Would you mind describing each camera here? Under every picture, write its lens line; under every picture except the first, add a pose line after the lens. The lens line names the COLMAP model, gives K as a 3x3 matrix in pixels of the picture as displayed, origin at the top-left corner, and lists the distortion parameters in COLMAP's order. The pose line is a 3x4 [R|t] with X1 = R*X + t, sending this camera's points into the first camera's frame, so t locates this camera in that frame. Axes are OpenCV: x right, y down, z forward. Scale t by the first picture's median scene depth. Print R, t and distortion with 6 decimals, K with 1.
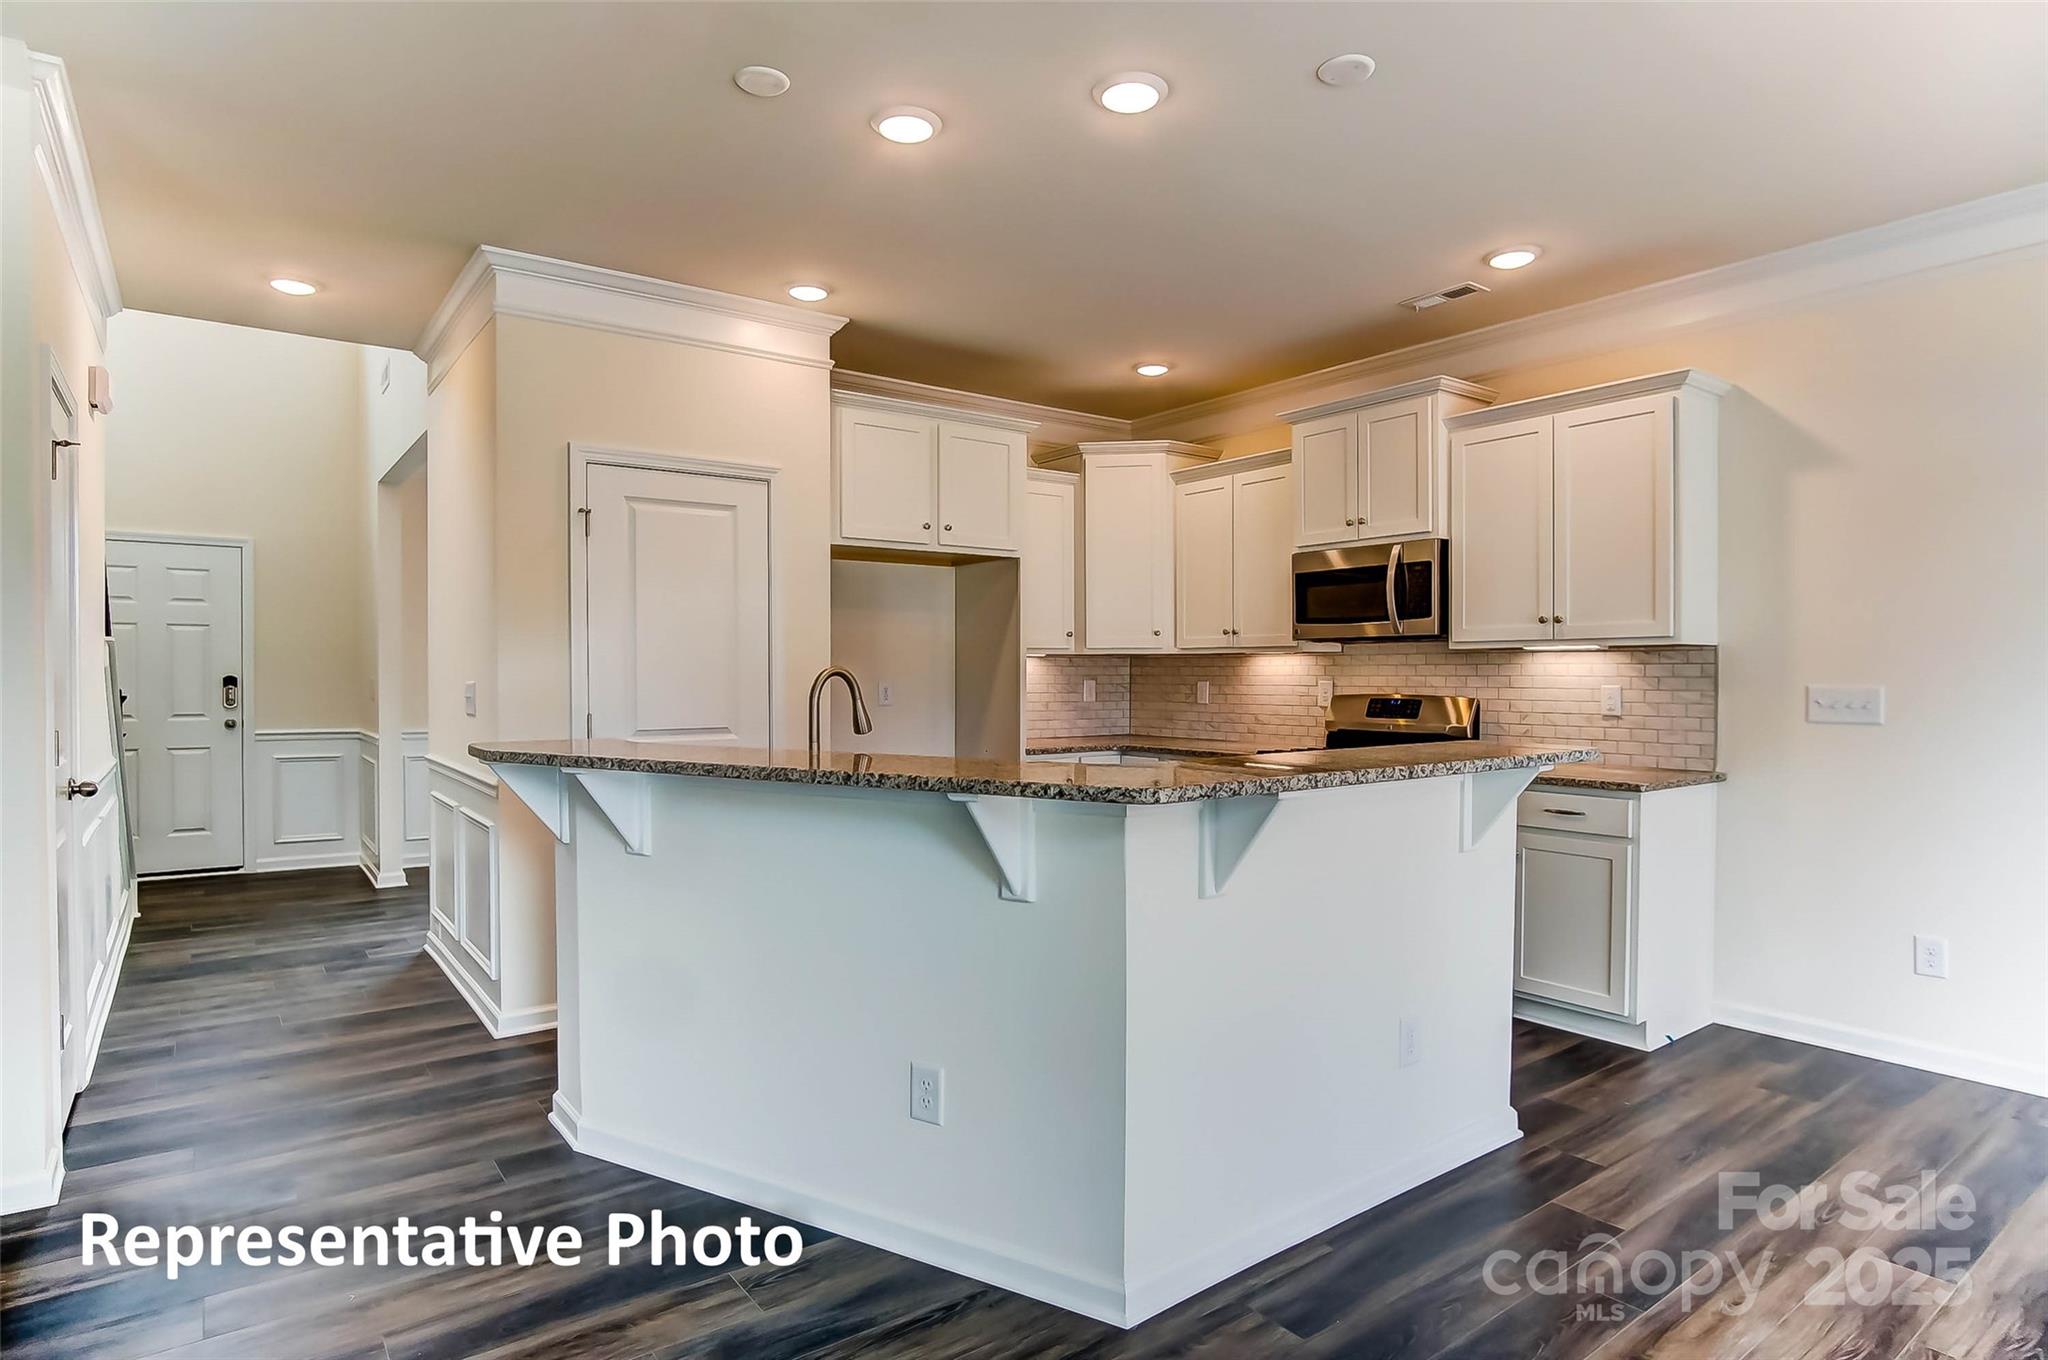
lens RADIAL K [[1108.4, 0, 1030.5], [0, 1108.4, 671.8], [0, 0, 1]] dist [-0.034321, 0.008353]
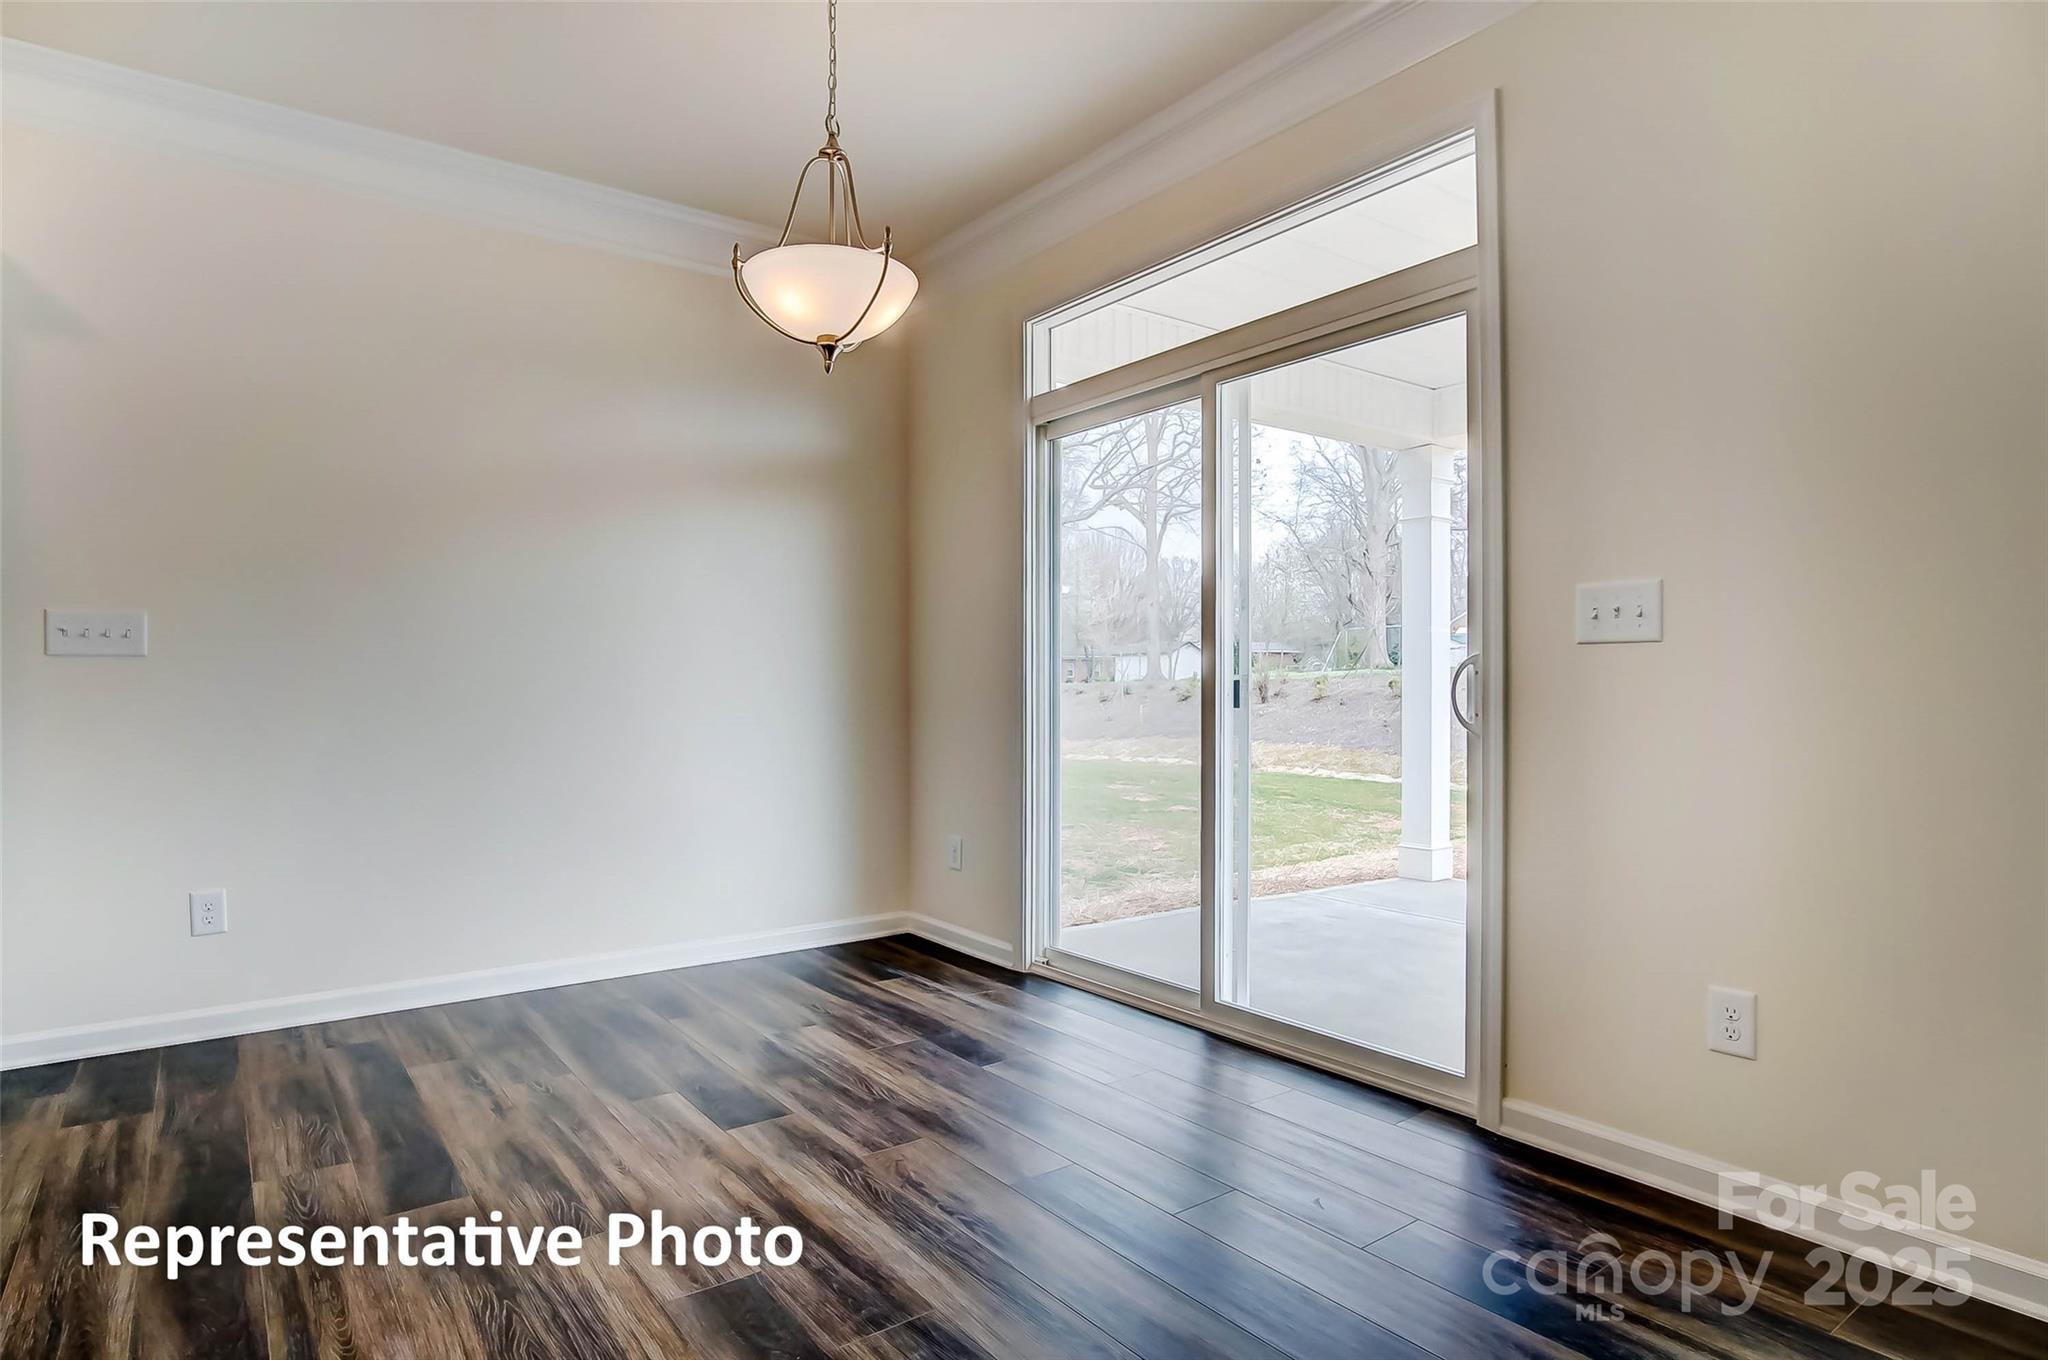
lens RADIAL K [[1108.4, 0, 1030.5], [0, 1108.4, 671.8], [0, 0, 1]] dist [-0.034321, 0.008353]
pose [[-0.005381, 0.007967, 0.999954, -0.058878], [-0.000846, 0.999968, -0.007972, 0.052792], [-0.999985, -0.000889, -0.005374, 0.245479]]
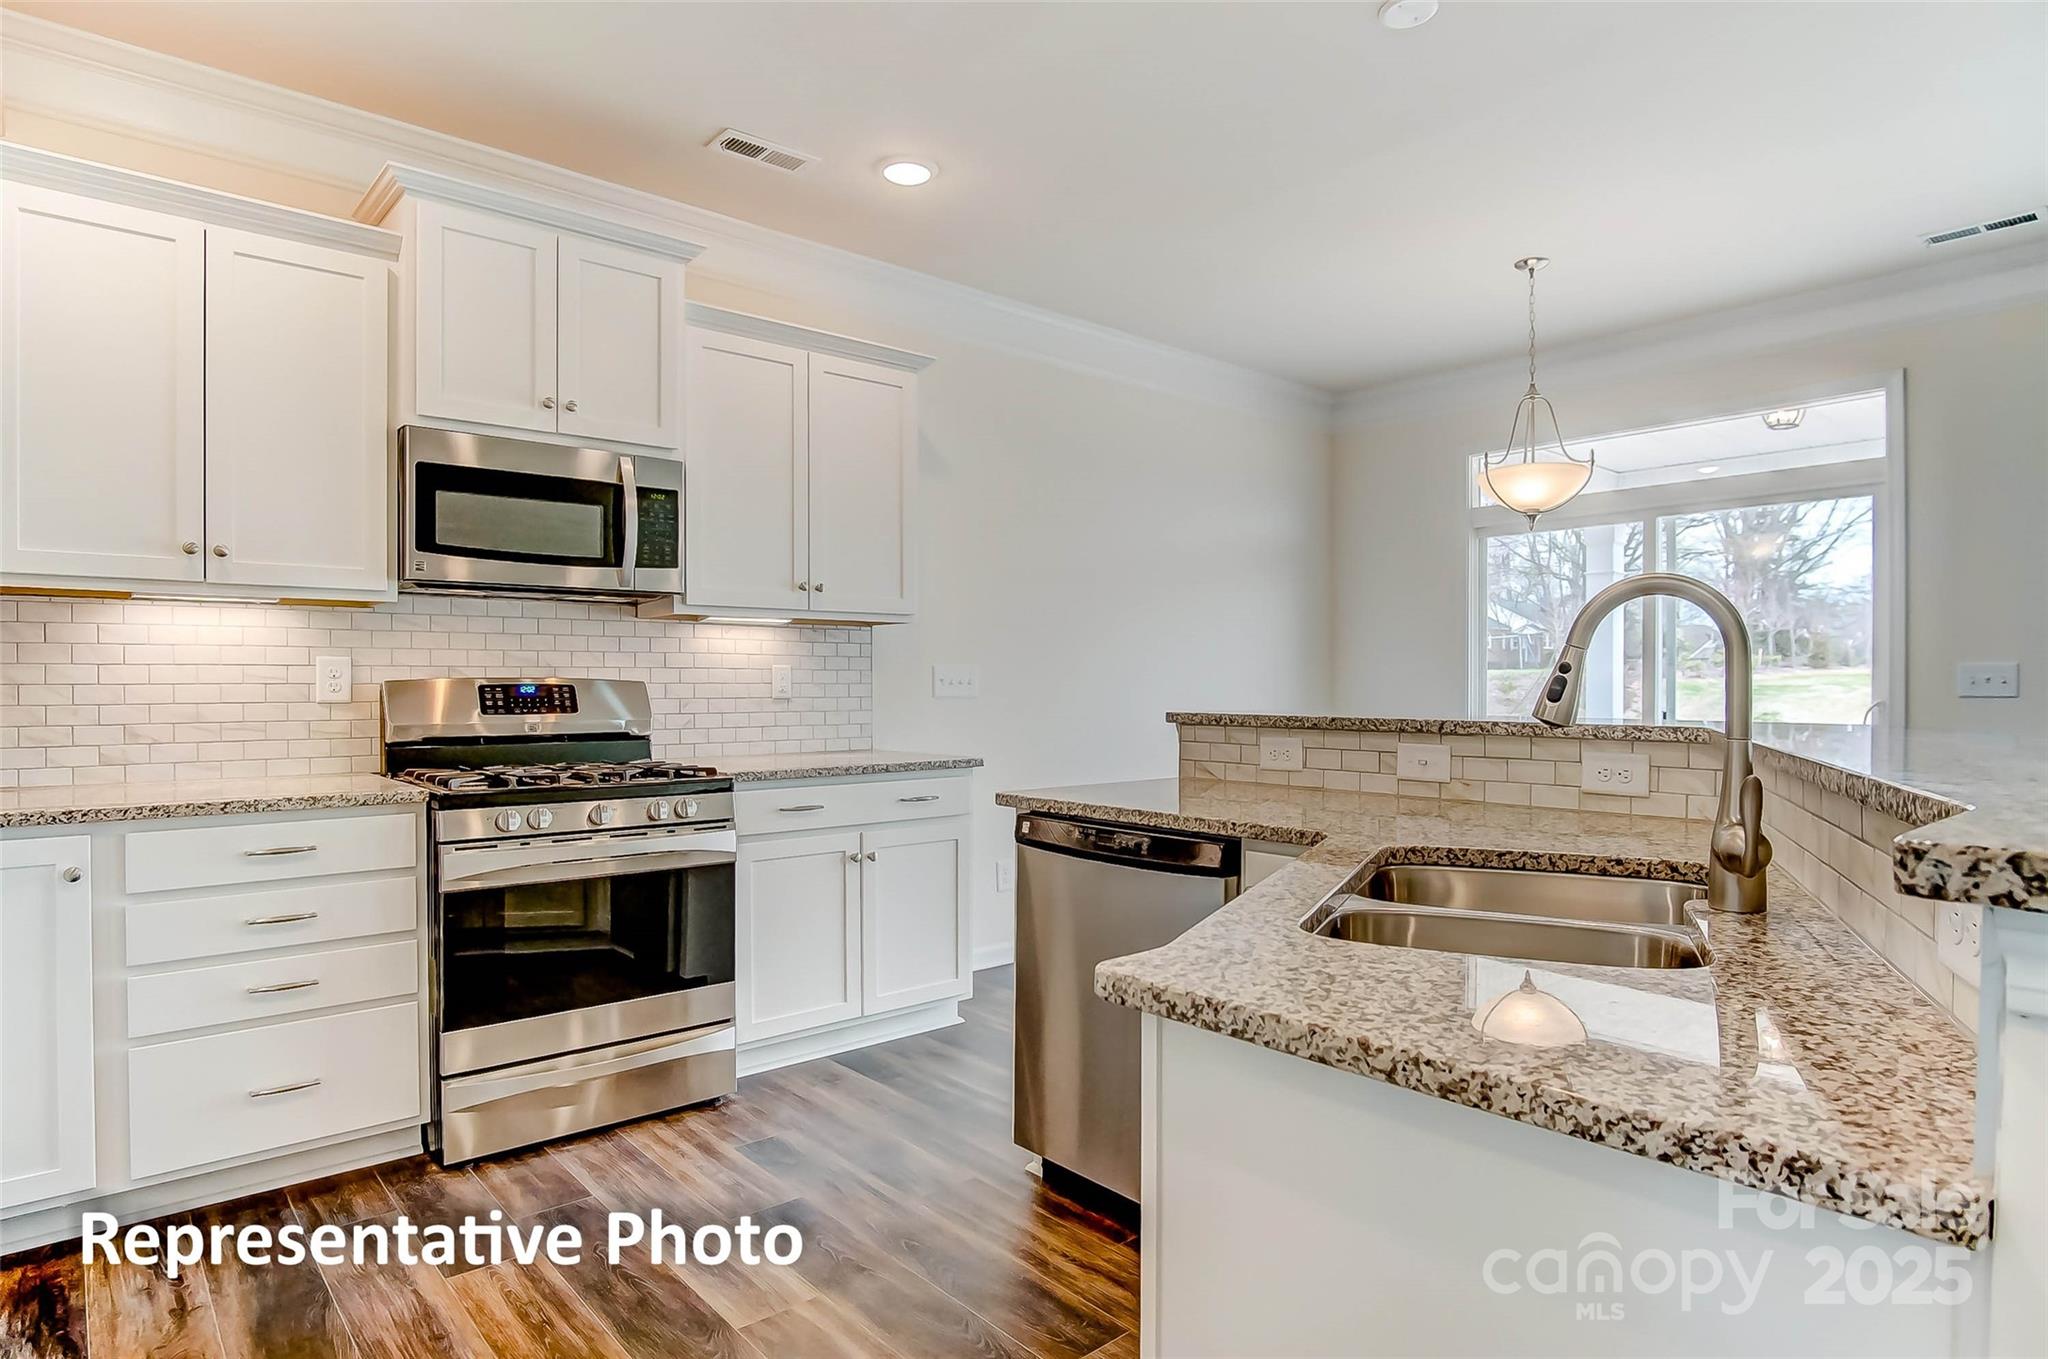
lens RADIAL K [[1115.8, 0, 1035.6], [0, 1115.8, 704.7], [0, 0, 1]] dist [-0.036975, 0.011091]
pose [[-0.081021, -0.019704, 0.996518, -0.384152], [-0.001547, 0.999806, 0.019643, 0.025199], [-0.996711, 0.000050, -0.081036, 0.819372]]
